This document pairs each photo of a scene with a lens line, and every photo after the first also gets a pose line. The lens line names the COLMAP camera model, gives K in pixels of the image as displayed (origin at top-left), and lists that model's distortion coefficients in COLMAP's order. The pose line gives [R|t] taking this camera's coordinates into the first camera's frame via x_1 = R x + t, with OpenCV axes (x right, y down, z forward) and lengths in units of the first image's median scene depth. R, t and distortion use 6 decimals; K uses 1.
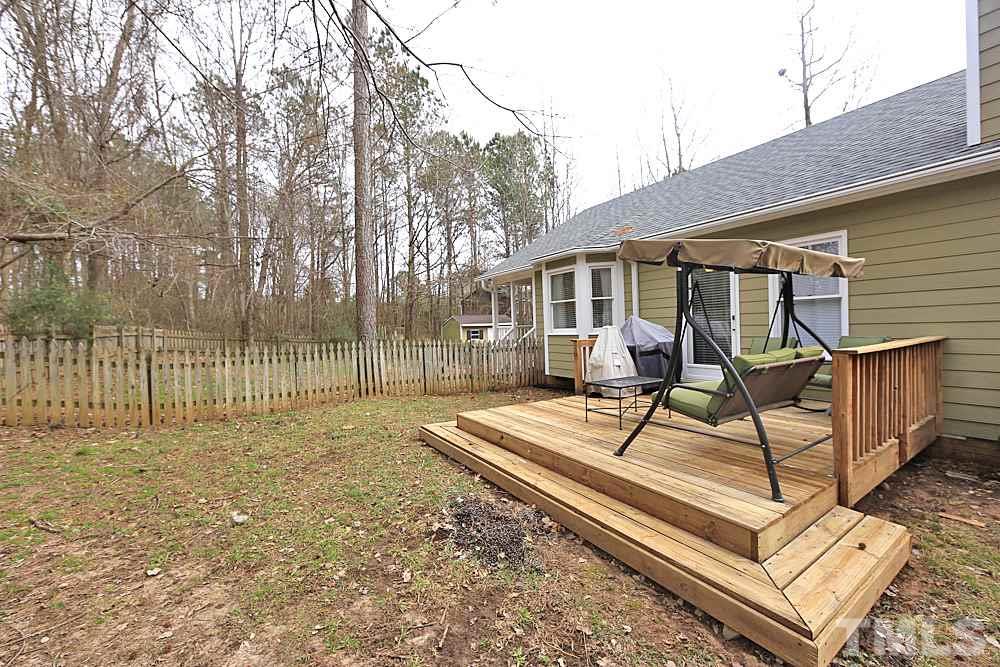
lens RADIAL K [[392.4, 0, 499.4], [0, 392.4, 336.6], [0, 0, 1]] dist [-0.014874, 0.002452]
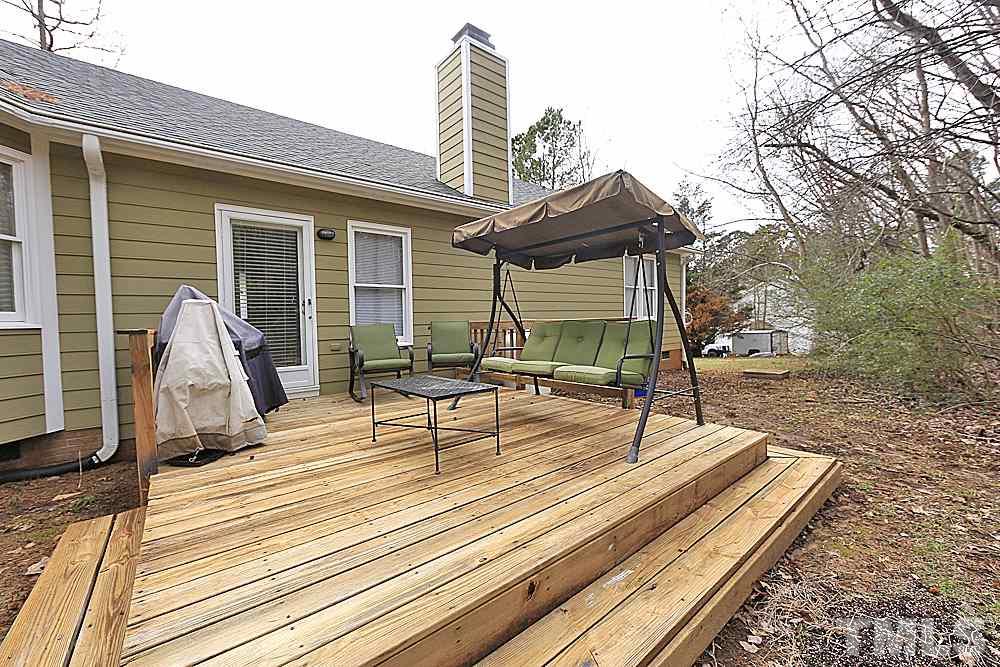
lens RADIAL K [[392.4, 0, 492.9], [0, 392.4, 333.9], [0, 0, 1]] dist [-0.014874, 0.002452]
pose [[-0.102424, -0.002923, 0.994737, -0.253715], [0.046648, 0.998881, 0.007739, 0.031050], [-0.993647, 0.047195, -0.102173, 0.848941]]
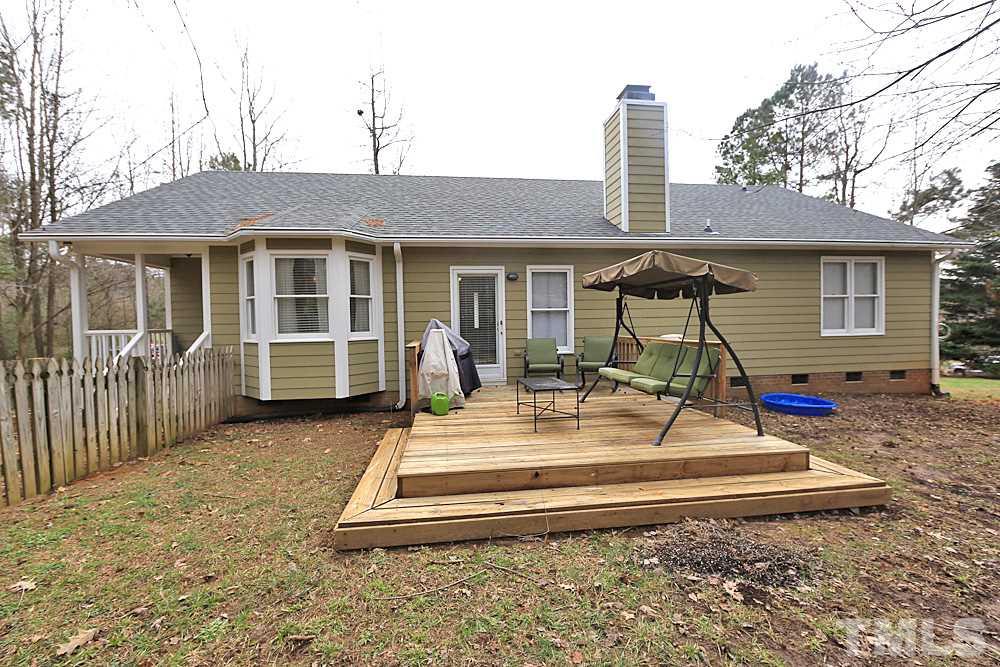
lens RADIAL K [[392.4, 0, 495.0], [0, 392.4, 332.8], [0, 0, 1]] dist [-0.014874, 0.002452]
pose [[0.432830, -0.001590, 0.901474, -0.565779], [0.025573, 0.999618, -0.010515, -0.007297], [-0.901113, 0.027604, 0.432705, 0.594618]]
